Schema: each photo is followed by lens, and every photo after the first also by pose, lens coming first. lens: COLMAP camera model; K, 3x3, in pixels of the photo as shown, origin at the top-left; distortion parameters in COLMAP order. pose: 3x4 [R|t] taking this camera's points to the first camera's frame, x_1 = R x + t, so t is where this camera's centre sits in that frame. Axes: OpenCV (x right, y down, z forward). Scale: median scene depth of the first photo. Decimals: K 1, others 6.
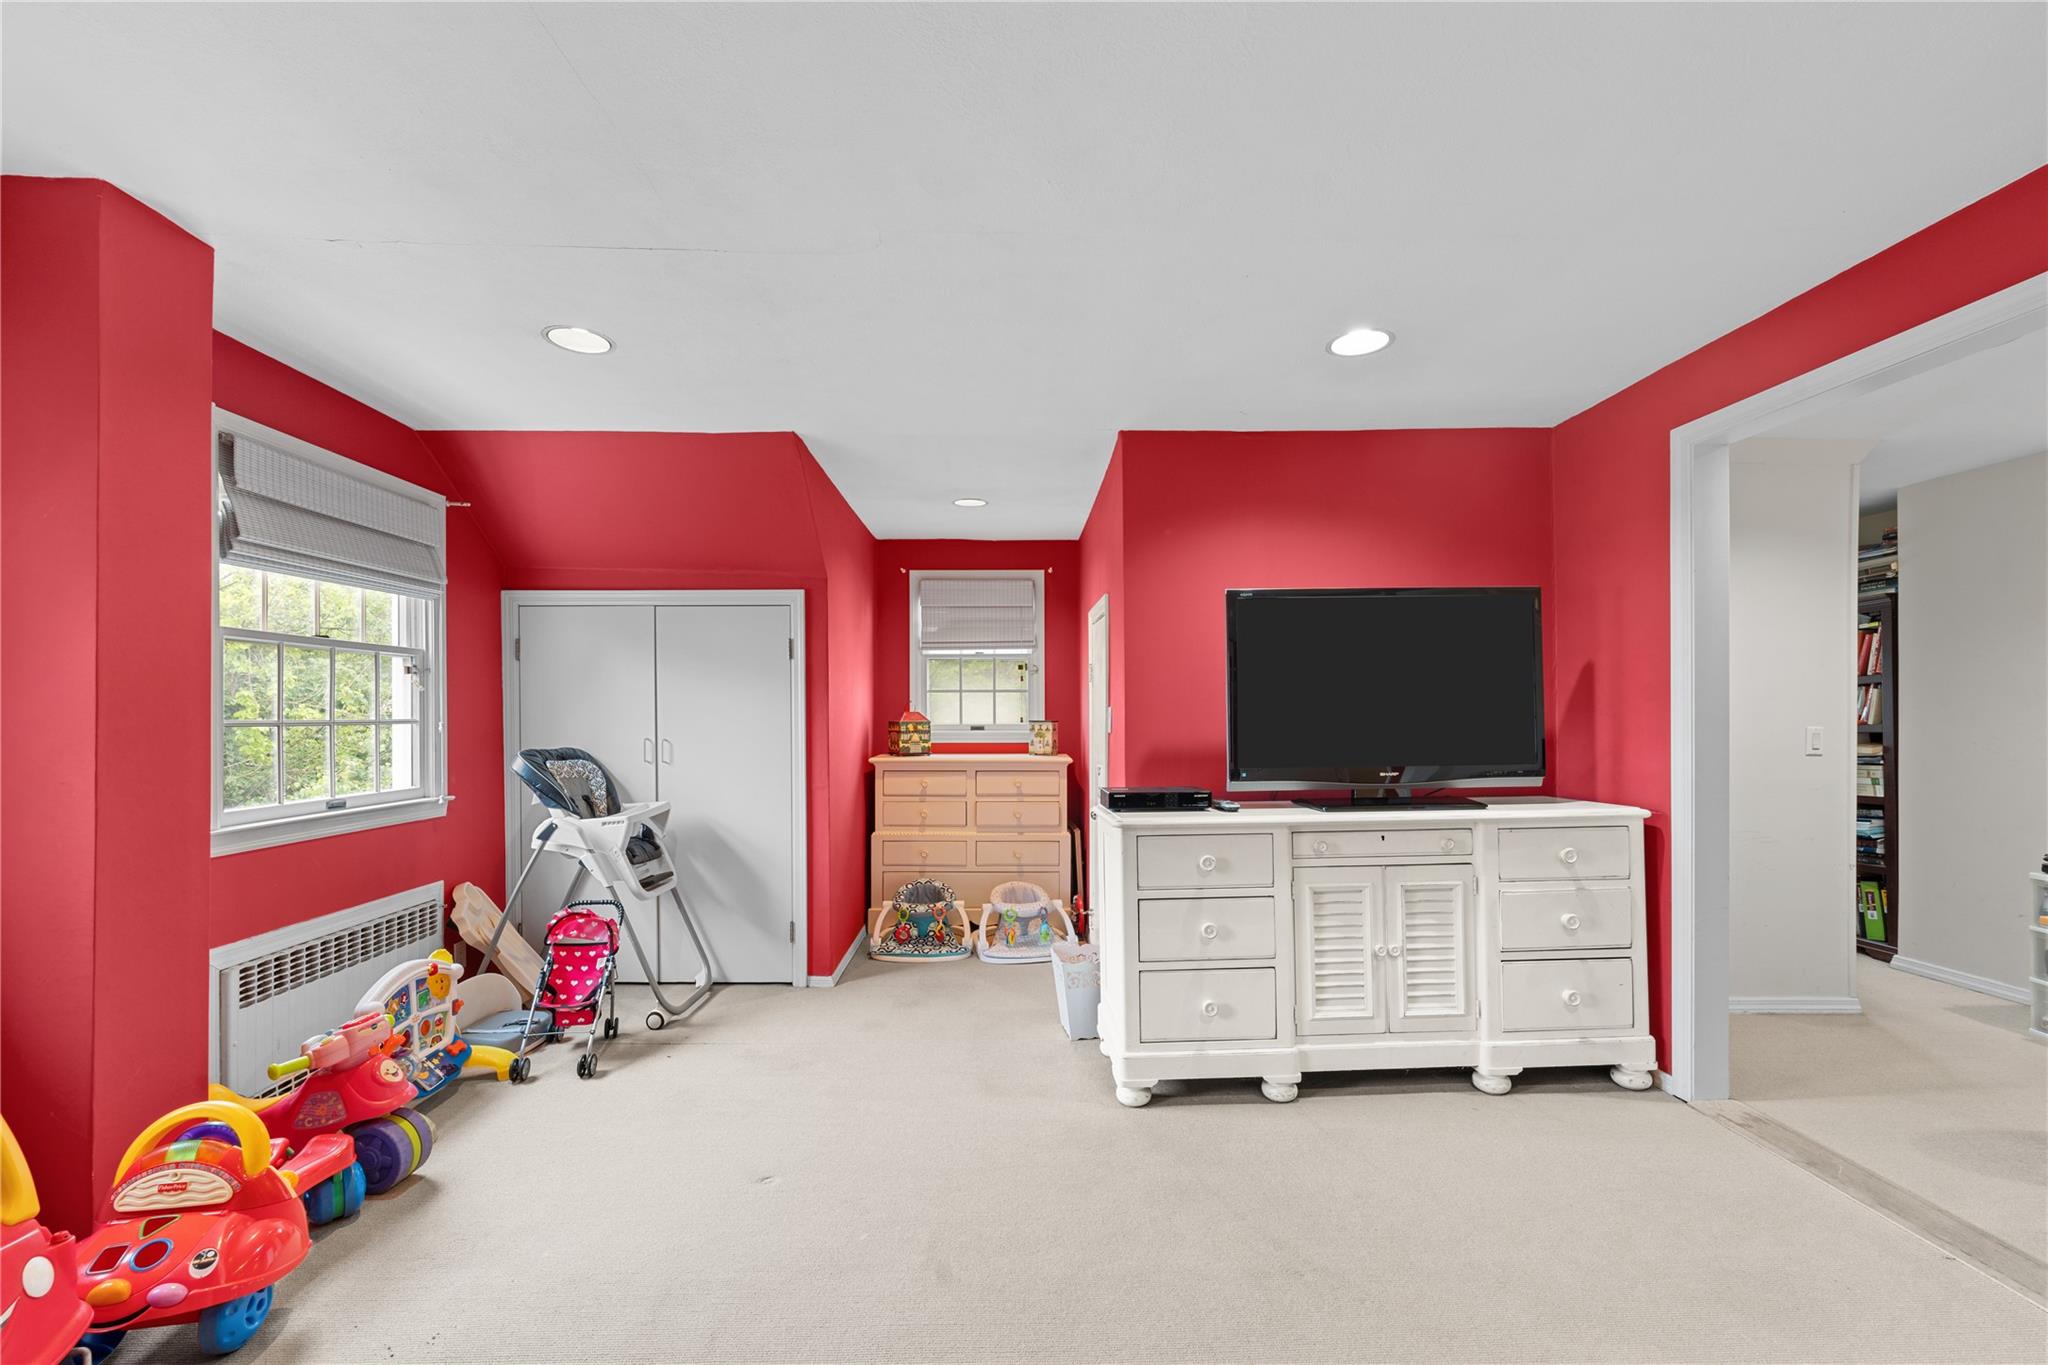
lens RADIAL K [[823.1, 0, 1051.0], [0, 823.1, 712.9], [0, 0, 1]] dist [-0.001284, -0.000091]
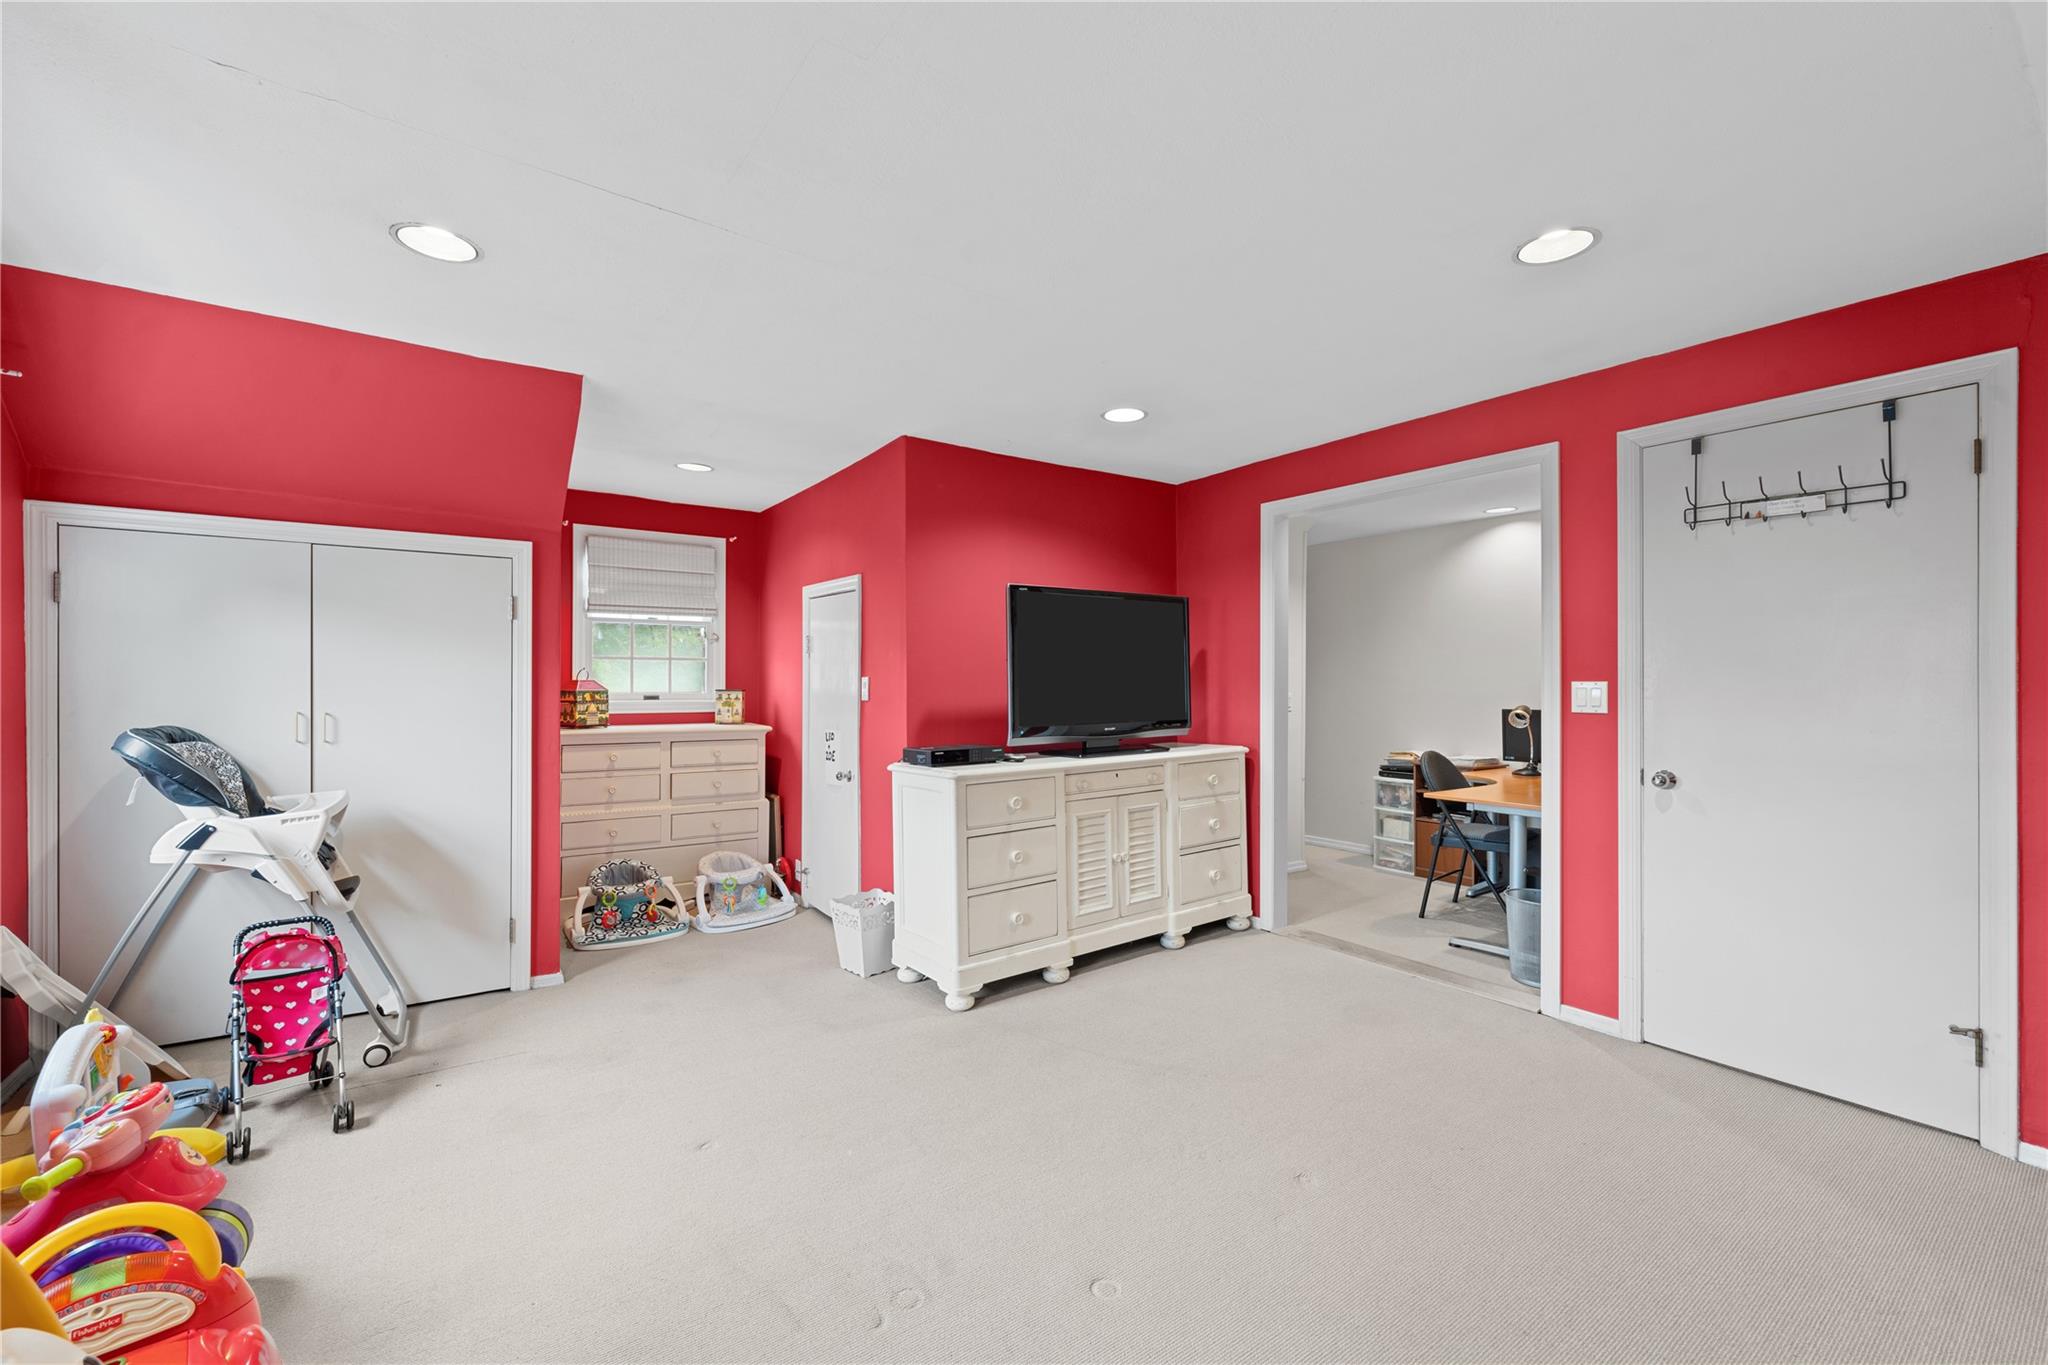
lens RADIAL K [[823.1, 0, 1004.8], [0, 823.1, 681.9], [0, 0, 1]] dist [-0.001284, -0.000091]
pose [[0.833527, 0.005413, 0.552453, -0.440731], [-0.004546, 0.999985, -0.002939, 0.001946], [-0.552460, -0.000062, 0.833539, -0.028052]]
